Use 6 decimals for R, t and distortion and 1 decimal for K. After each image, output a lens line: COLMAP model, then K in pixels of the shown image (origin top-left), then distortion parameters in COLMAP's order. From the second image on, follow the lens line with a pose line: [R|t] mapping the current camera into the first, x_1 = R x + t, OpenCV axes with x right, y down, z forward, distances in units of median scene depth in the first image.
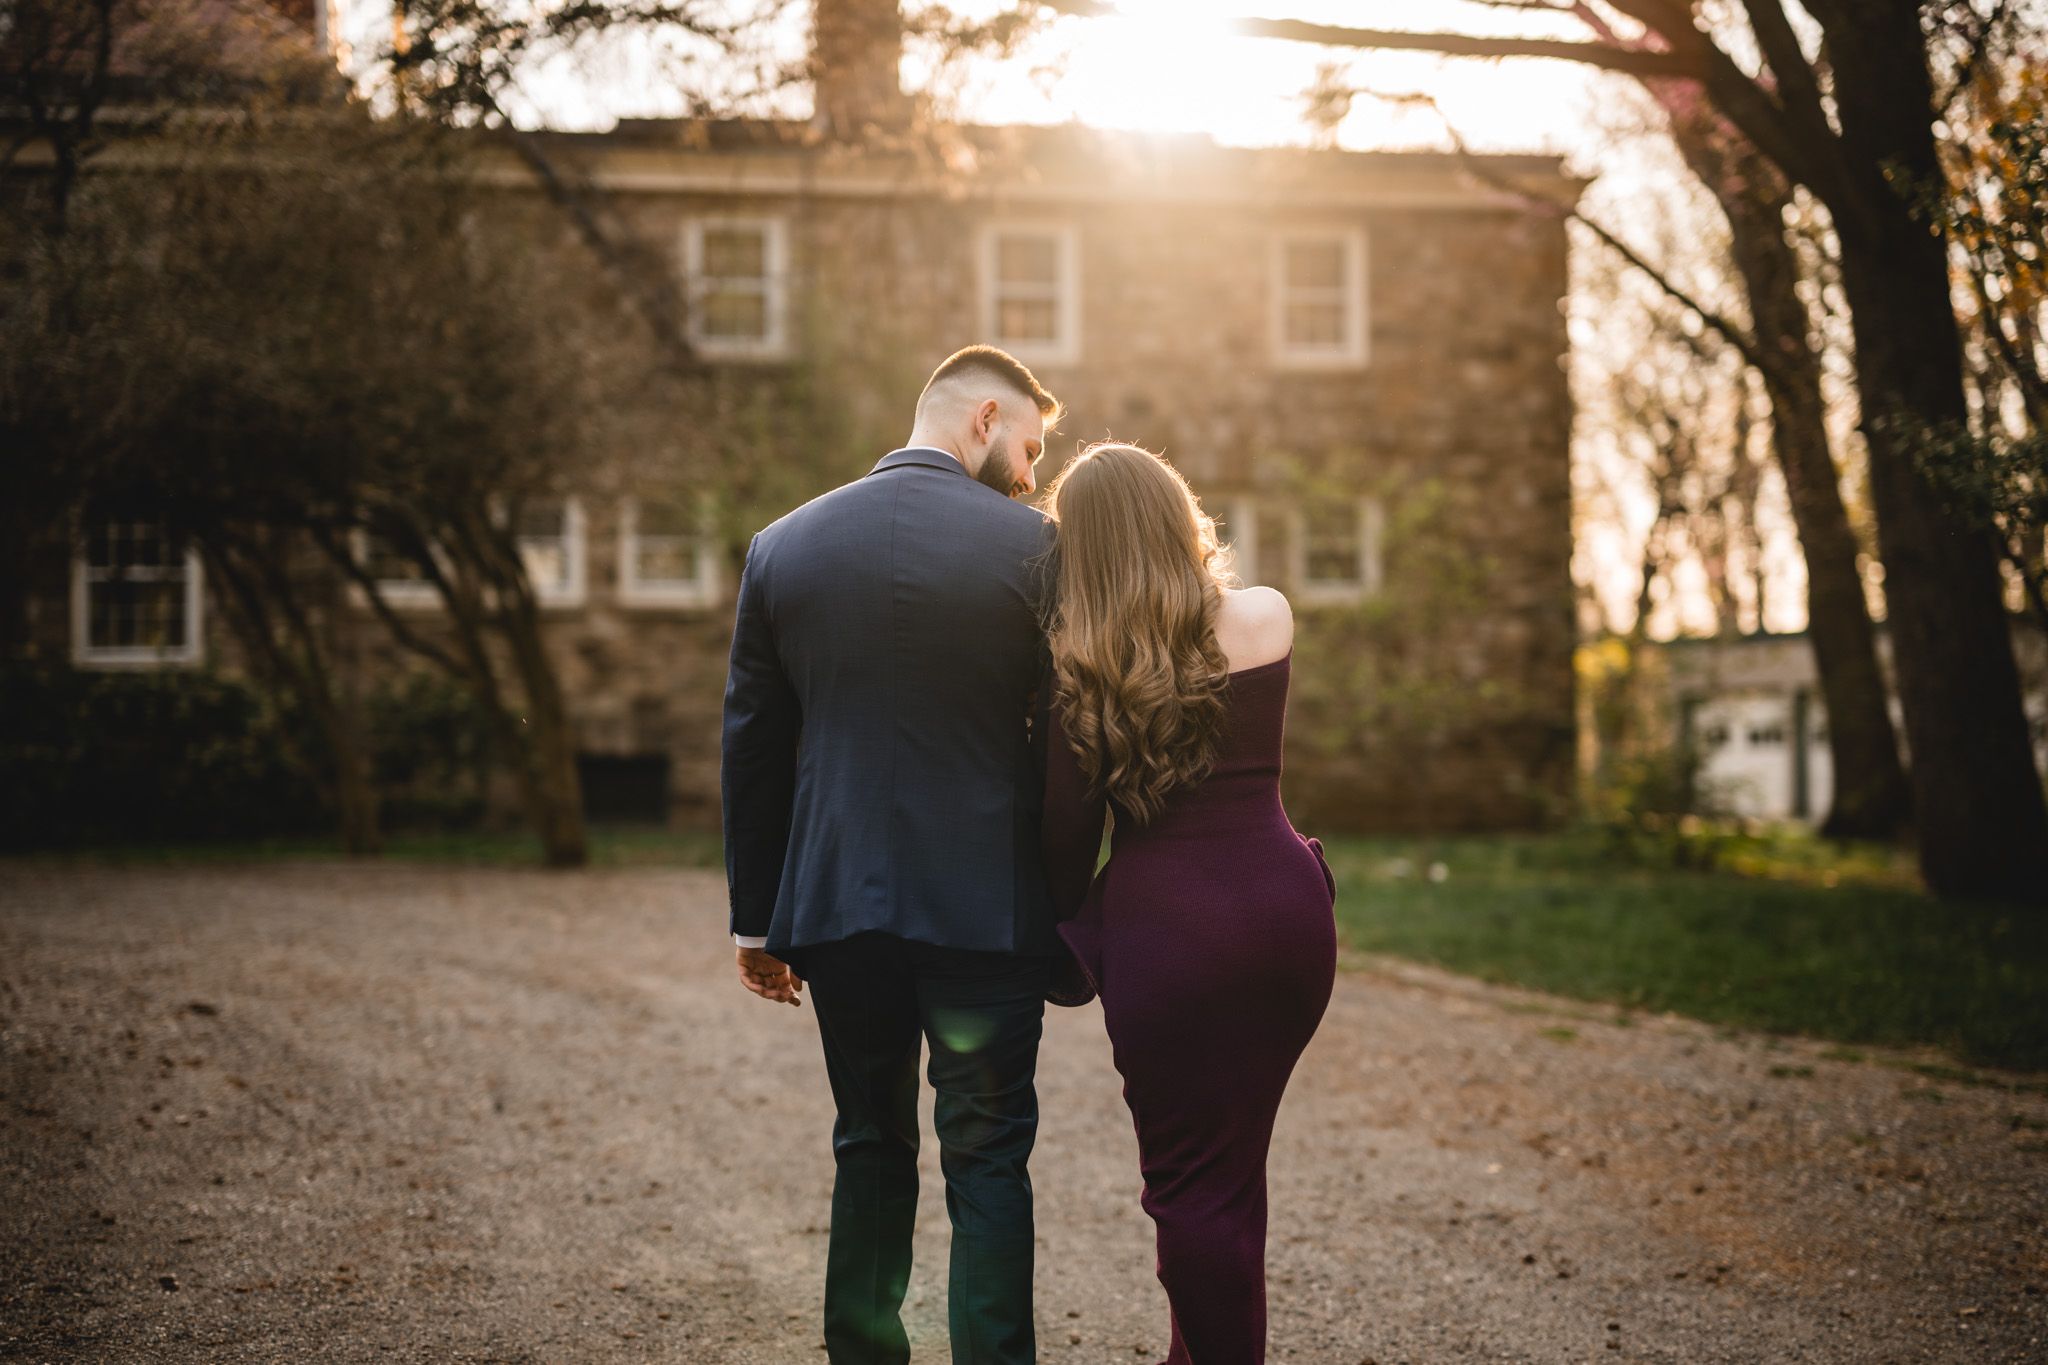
lens RADIAL K [[3290.1, 0, 1024.0], [0, 3290.1, 682.5], [0, 0, 1]] dist [0.006734, 0.013835]
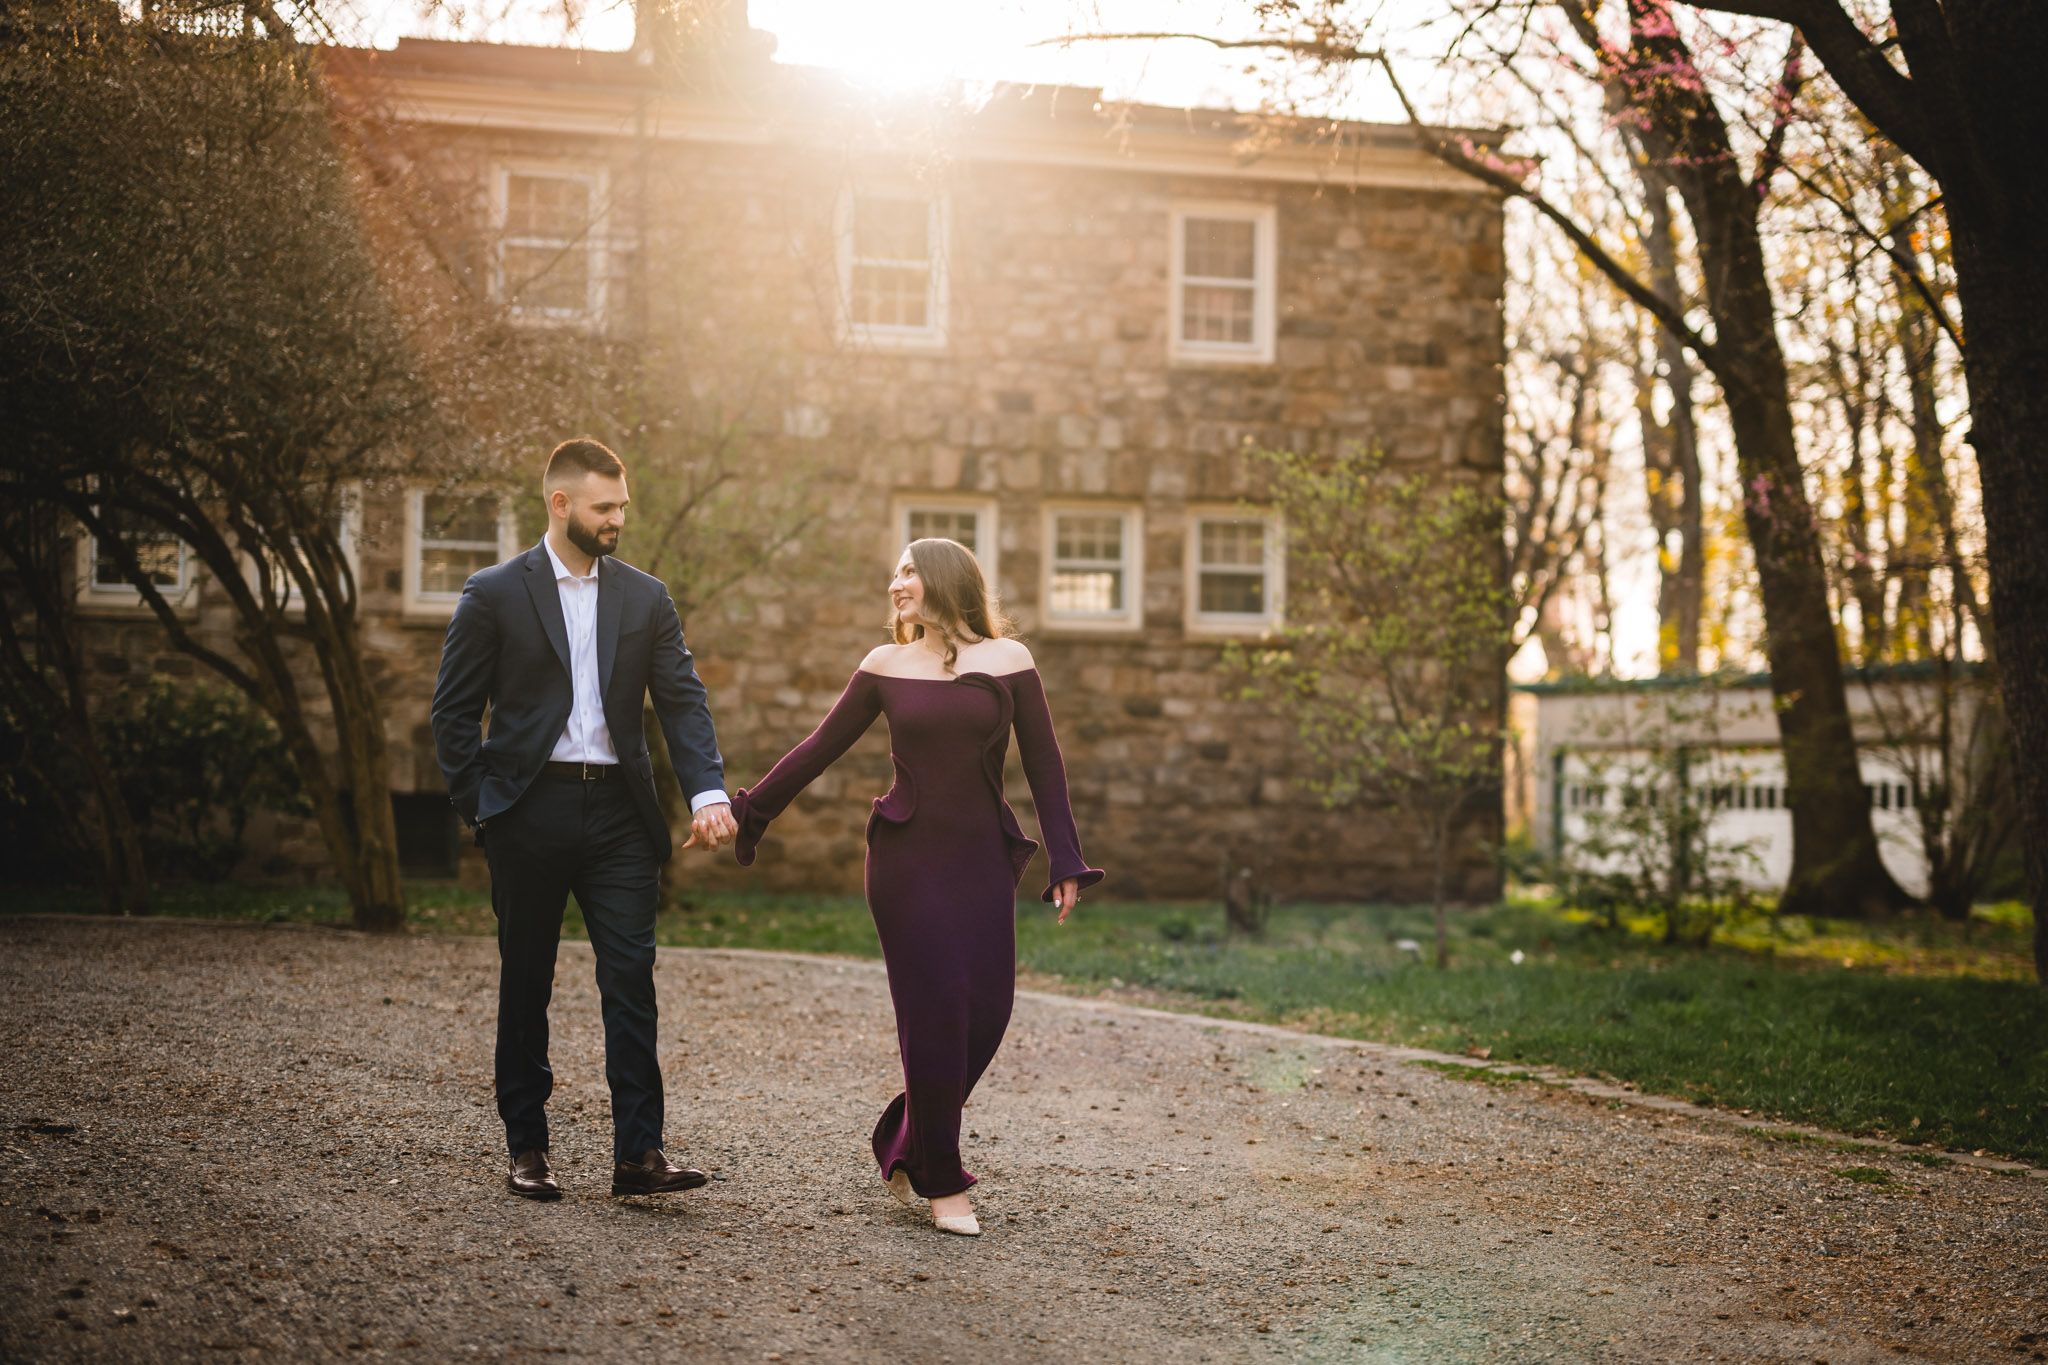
lens RADIAL K [[3290.1, 0, 1024.0], [0, 3290.1, 682.5], [0, 0, 1]] dist [0.006734, 0.013835]
pose [[0.989321, 0.024603, 0.143662, -0.086872], [-0.022768, 0.999637, -0.014409, 0.002688], [-0.143965, 0.010984, 0.989522, 0.143437]]
